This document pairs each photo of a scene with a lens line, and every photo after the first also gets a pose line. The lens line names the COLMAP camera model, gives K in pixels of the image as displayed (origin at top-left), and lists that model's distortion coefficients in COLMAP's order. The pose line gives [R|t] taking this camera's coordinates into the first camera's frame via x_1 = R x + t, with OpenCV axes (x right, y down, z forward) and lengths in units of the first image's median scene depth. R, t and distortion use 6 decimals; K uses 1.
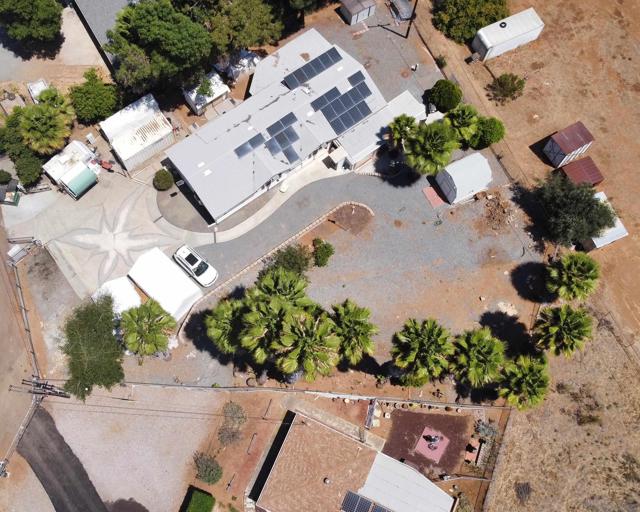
lens RADIAL K [[697.3, 0, 289.8], [0, 697.3, 256.0], [0, 0, 1]] dist [-0.007090, -0.021660]
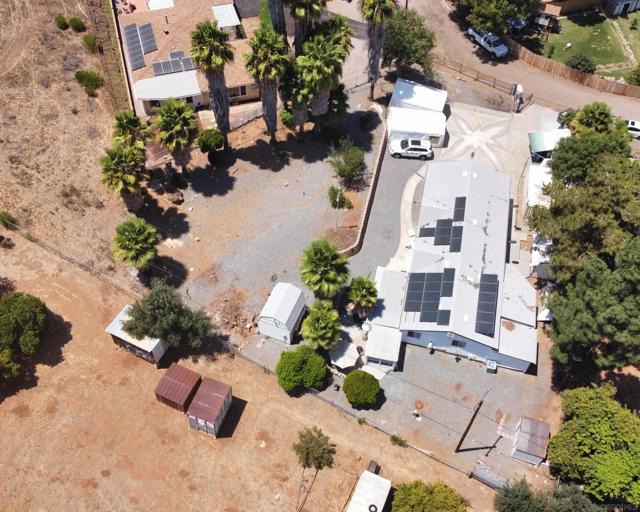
lens RADIAL K [[697.3, 0, 289.8], [0, 697.3, 256.0], [0, 0, 1]] dist [-0.007090, -0.021660]
pose [[-0.766081, 0.511342, -0.389421, 0.562102], [-0.613512, -0.401106, 0.680233, -0.719684], [0.191633, 0.760028, 0.620994, 0.357692]]
